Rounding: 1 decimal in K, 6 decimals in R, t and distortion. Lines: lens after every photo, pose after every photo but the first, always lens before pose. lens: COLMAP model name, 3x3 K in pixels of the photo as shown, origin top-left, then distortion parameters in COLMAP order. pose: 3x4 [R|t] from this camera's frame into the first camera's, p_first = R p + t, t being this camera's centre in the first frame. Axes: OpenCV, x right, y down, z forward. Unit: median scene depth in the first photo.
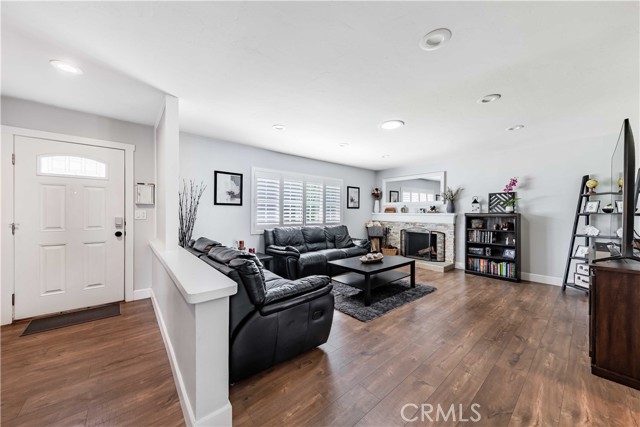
lens RADIAL K [[228.3, 0, 321.1], [0, 228.3, 213.4], [0, 0, 1]] dist [0.003103, -0.003312]
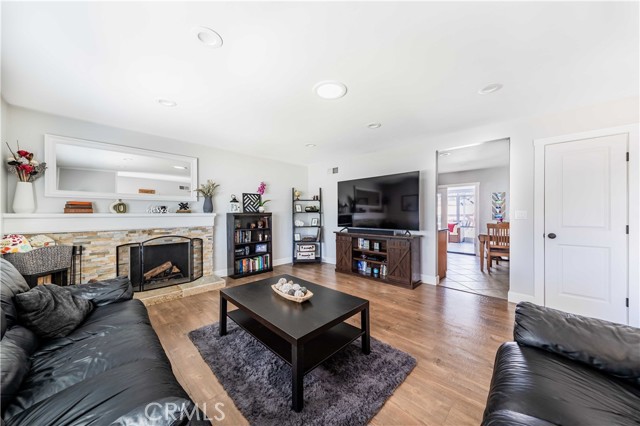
lens RADIAL K [[222.3, 0, 319.4], [0, 222.3, 214.4], [0, 0, 1]] dist [-0.000411, -0.000984]
pose [[-0.094215, -0.013642, 0.995458, -0.261817], [0.006518, 0.999876, 0.014319, -0.004378], [-0.995531, 0.007838, -0.094115, 0.741434]]
